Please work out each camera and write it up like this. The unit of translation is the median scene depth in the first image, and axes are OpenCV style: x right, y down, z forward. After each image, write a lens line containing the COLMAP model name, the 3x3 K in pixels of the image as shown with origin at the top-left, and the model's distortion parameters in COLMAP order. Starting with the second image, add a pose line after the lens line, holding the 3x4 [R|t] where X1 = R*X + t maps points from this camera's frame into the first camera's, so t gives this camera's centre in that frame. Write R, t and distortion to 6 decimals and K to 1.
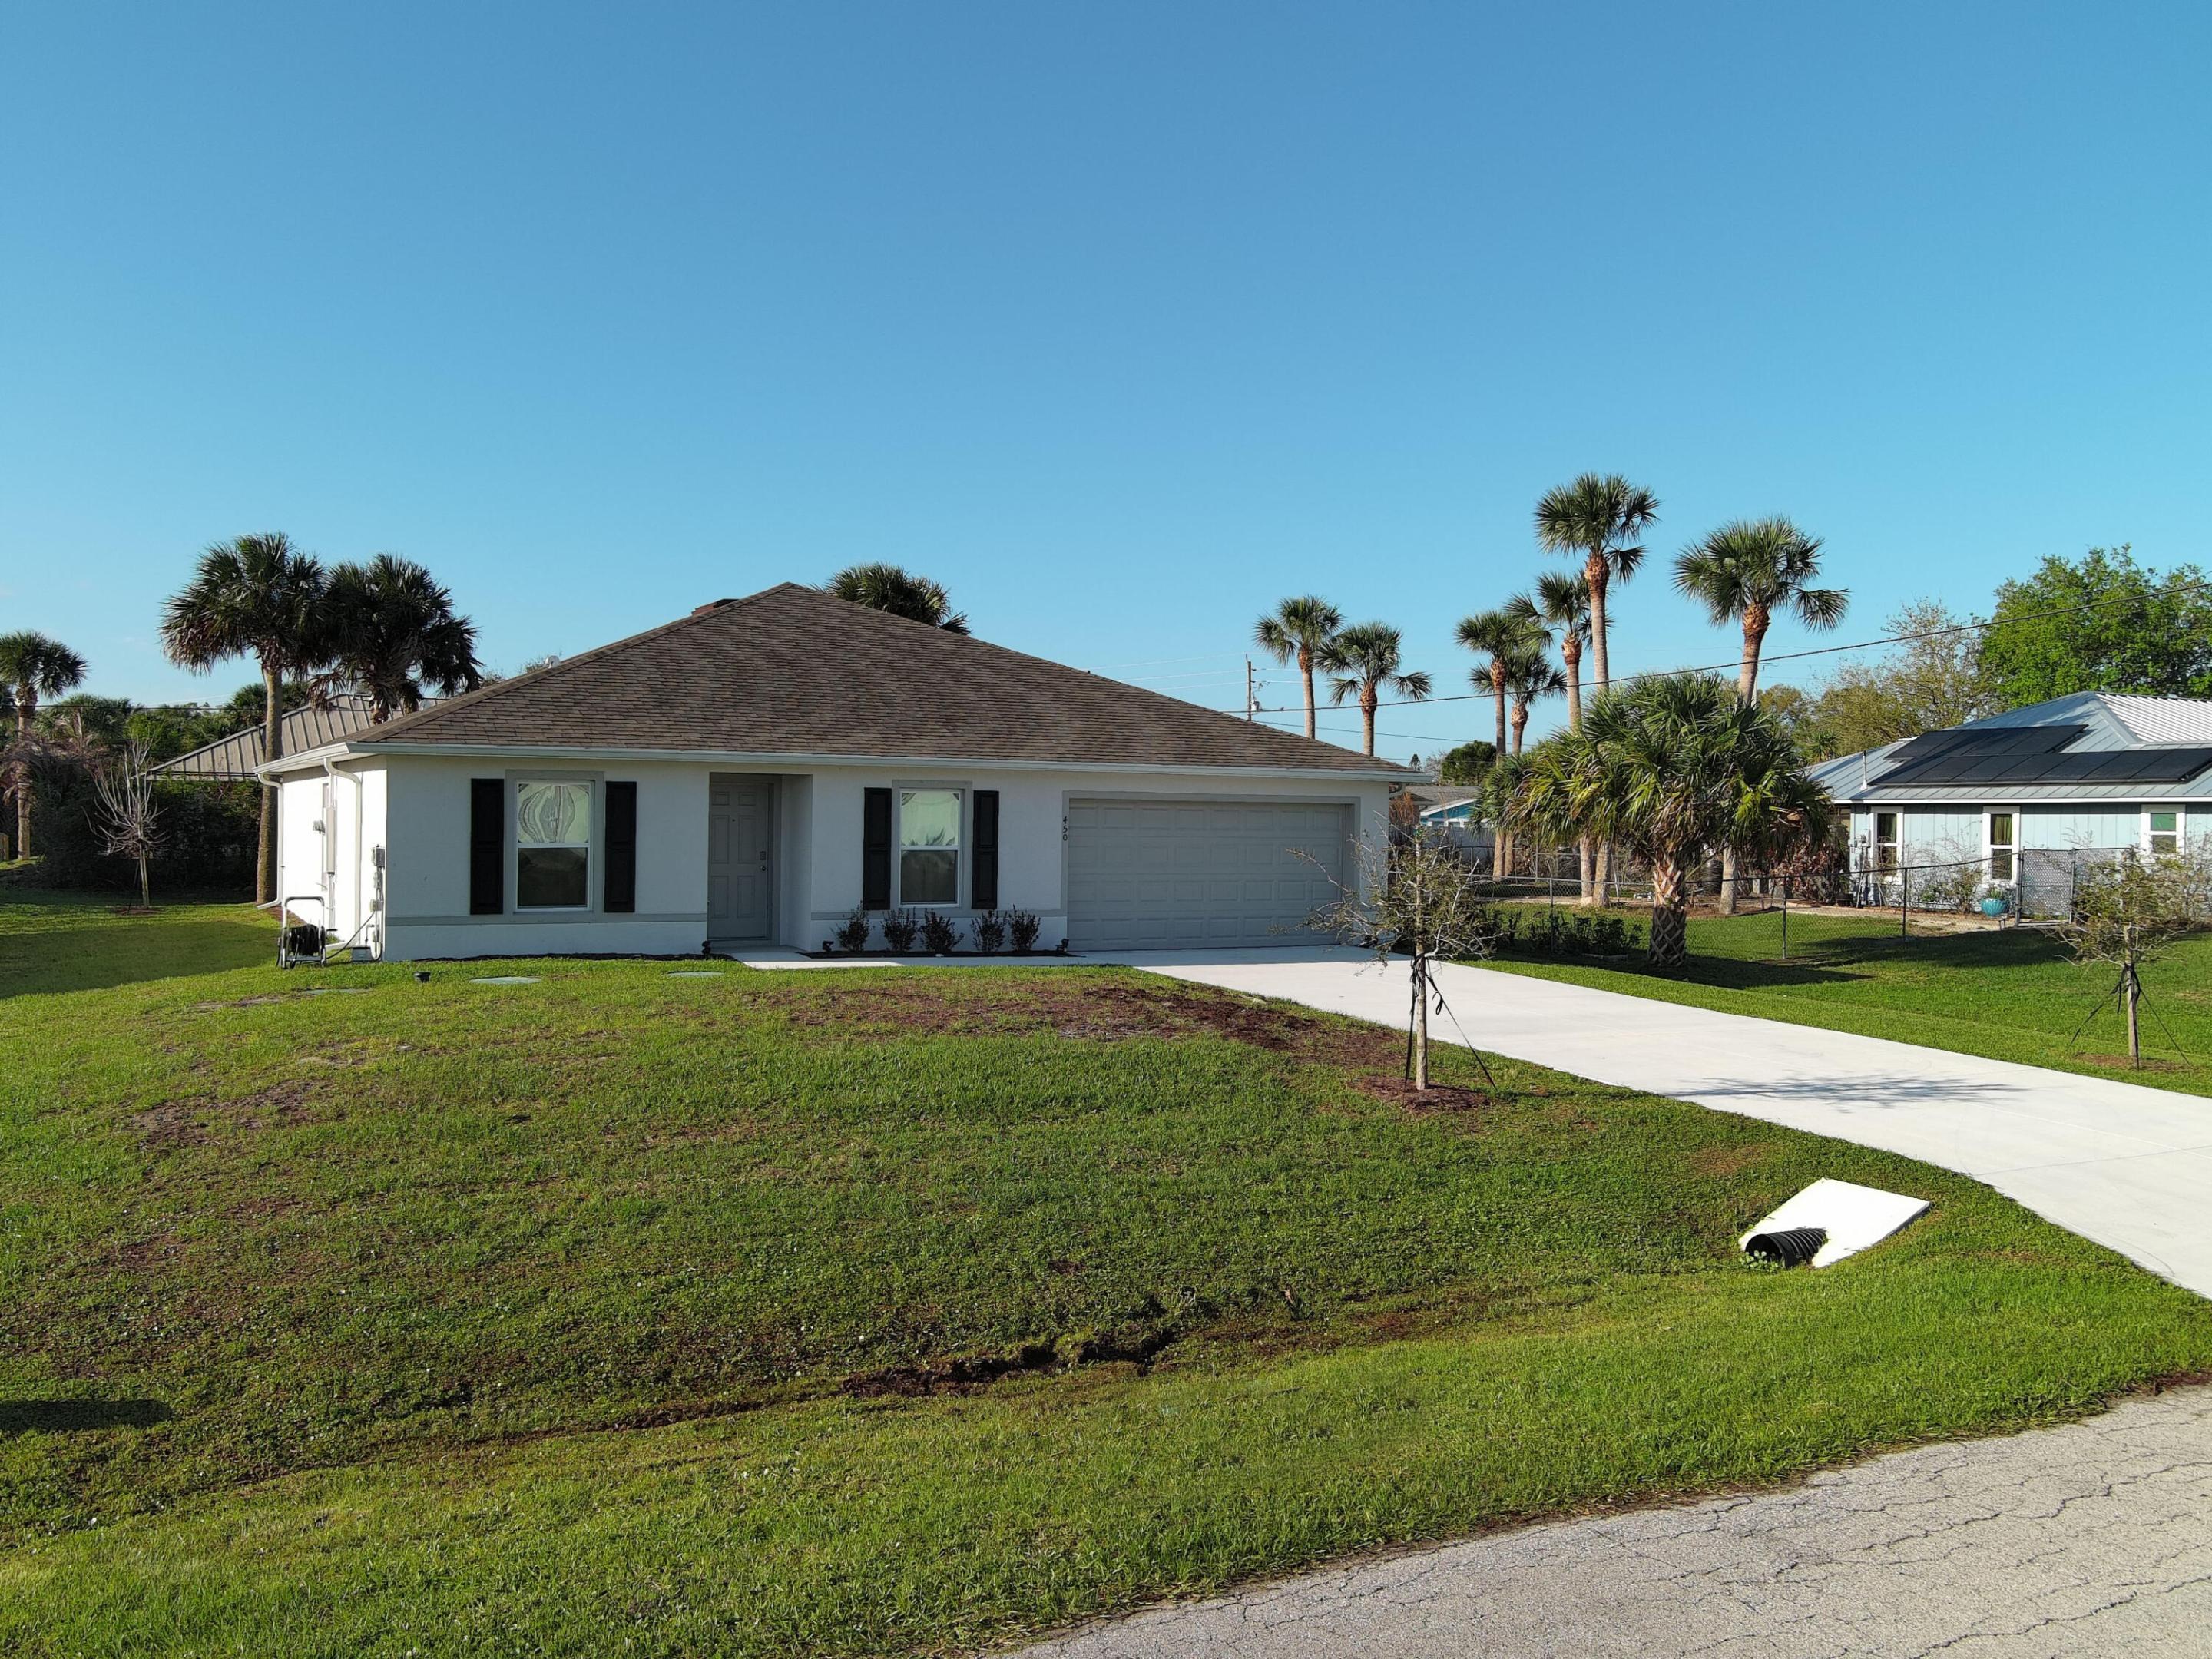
lens RADIAL K [[1833.0, 0, 1099.7], [0, 1833.0, 825.9], [0, 0, 1]] dist [0.008124, -0.010560]
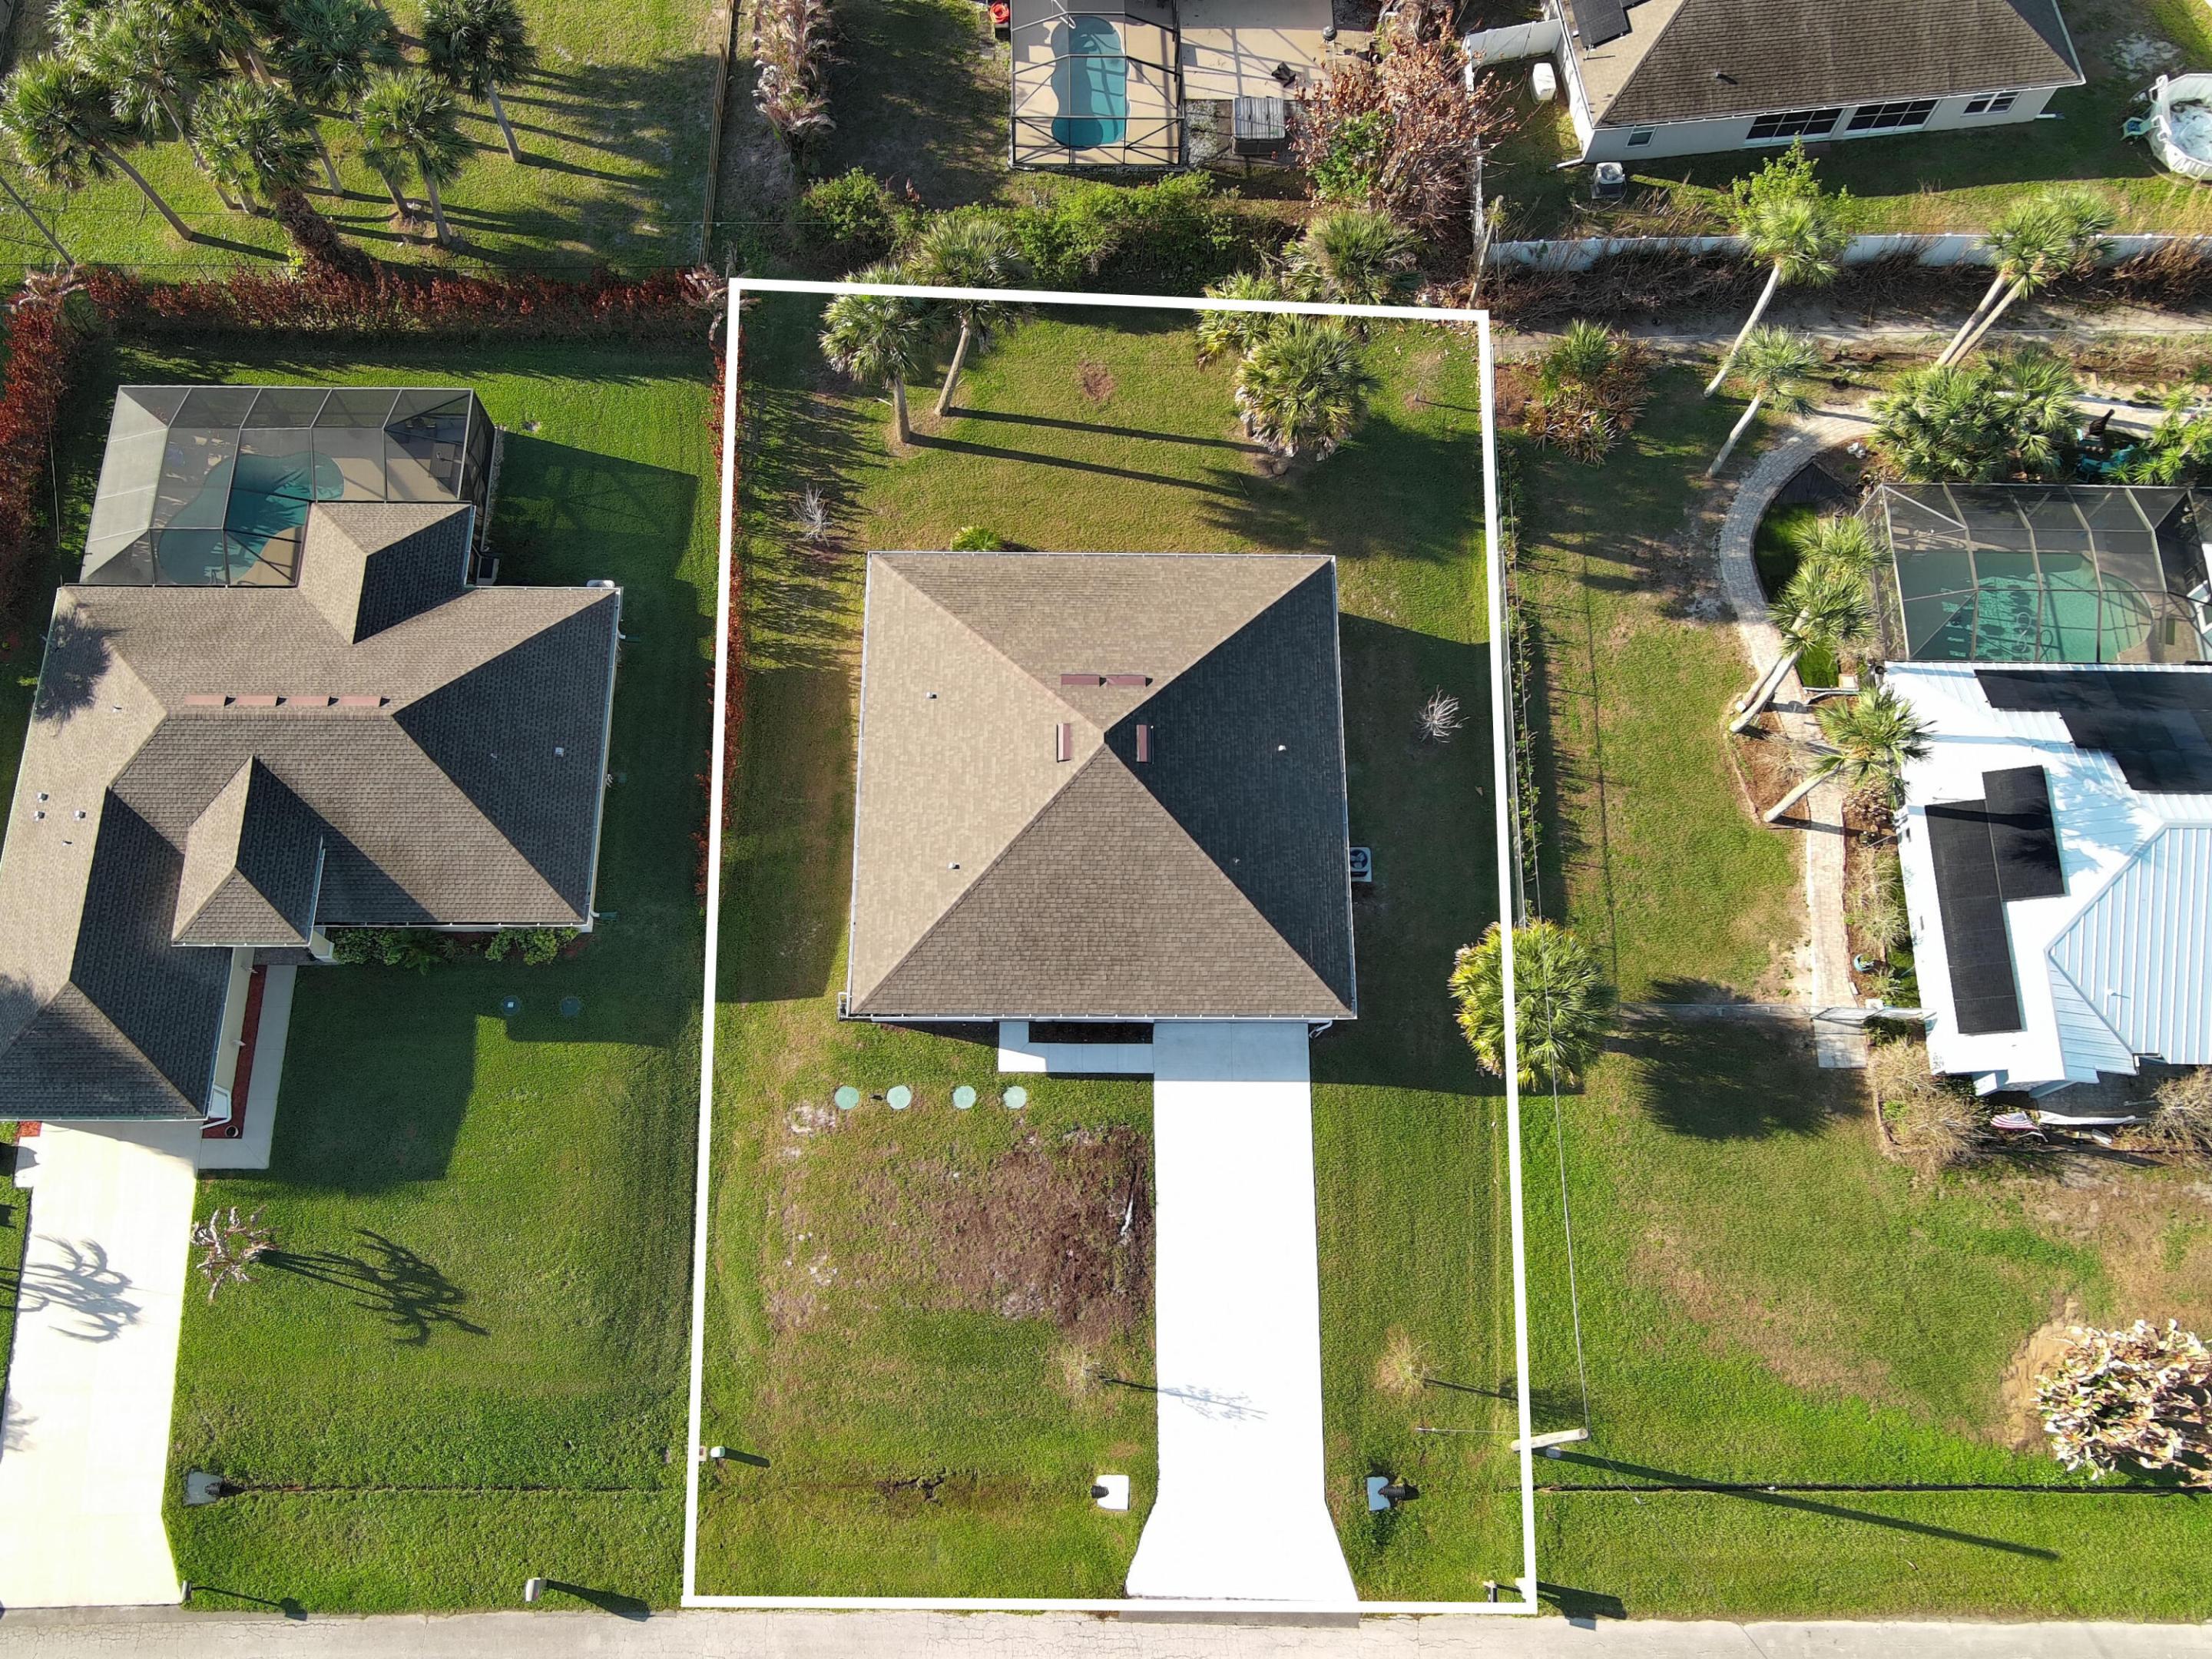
lens RADIAL K [[1833.0, 0, 1099.7], [0, 1833.0, 825.9], [0, 0, 1]] dist [0.008124, -0.010560]
pose [[0.884503, 0.439239, -0.157234, 0.191092], [-0.008533, 0.352201, 0.935886, -2.325512], [0.466456, -0.826452, 0.315271, 0.480369]]
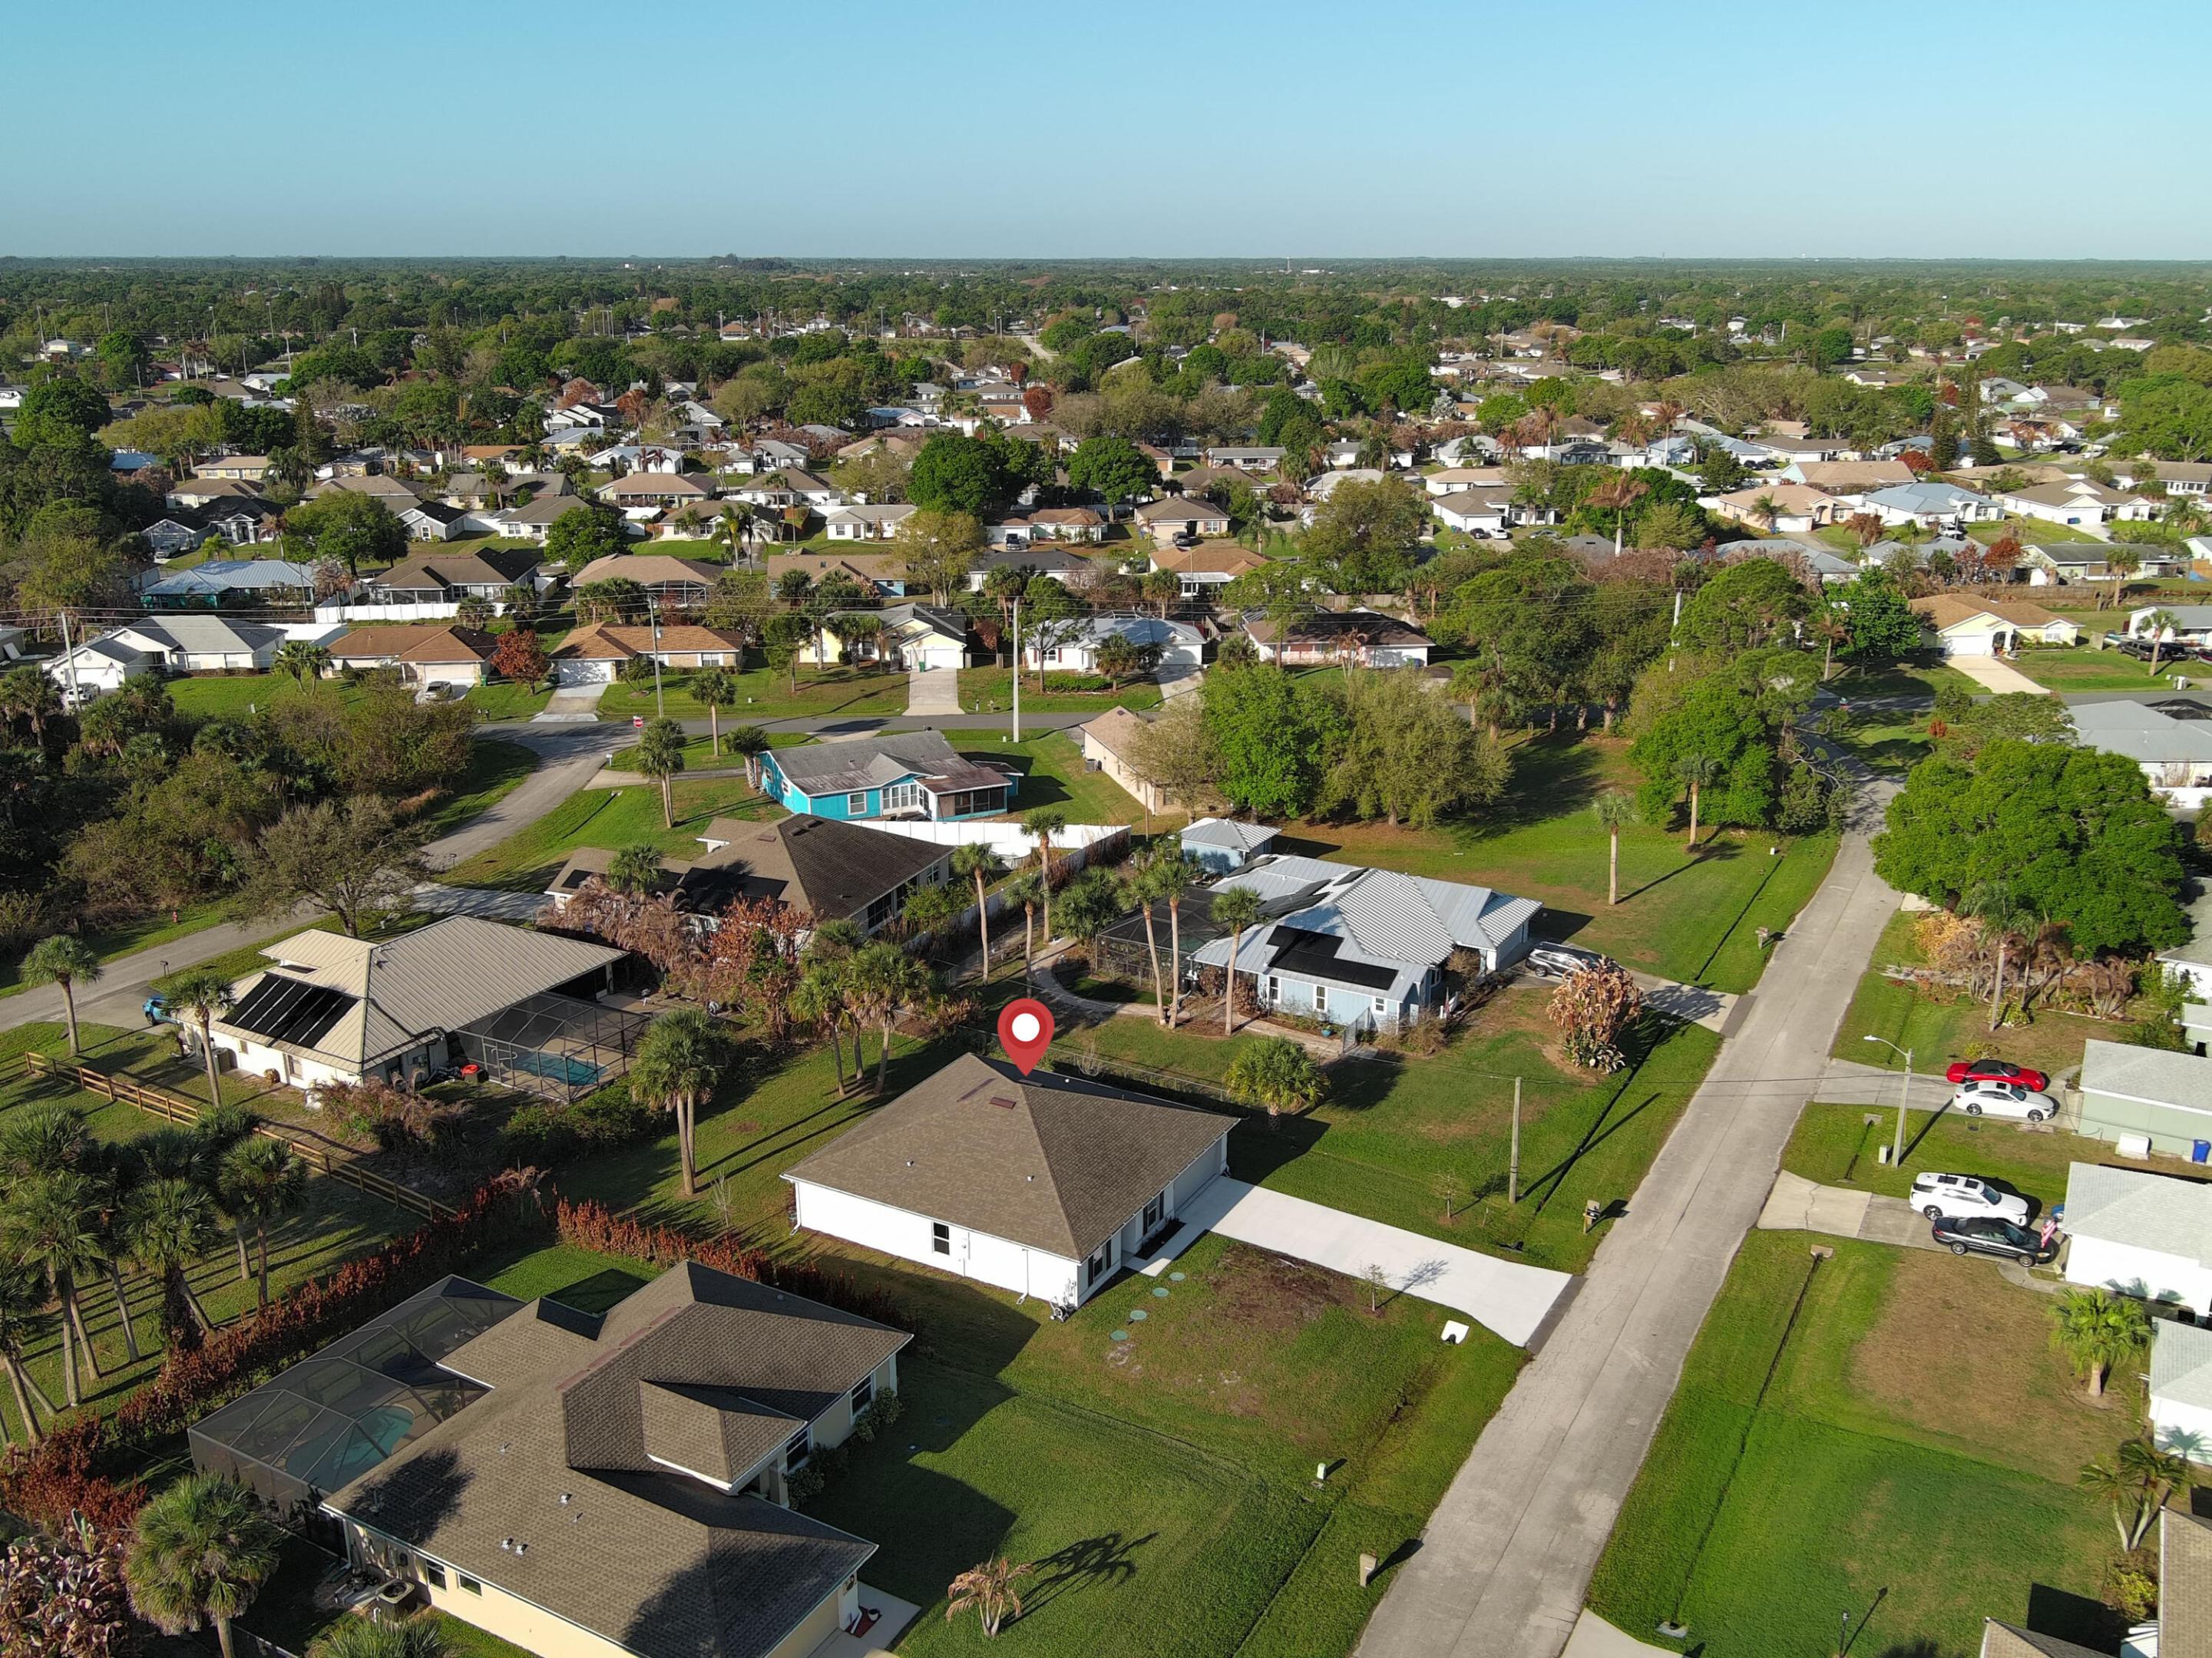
lens RADIAL K [[1832.8, 0, 1099.7], [0, 1832.8, 825.4], [0, 0, 1]] dist [0.008124, -0.010560]
pose [[0.842405, -0.172112, 0.510618, -1.836761], [0.015566, 0.954995, 0.296215, -1.726744], [-0.538620, -0.241584, 0.807171, -1.556231]]
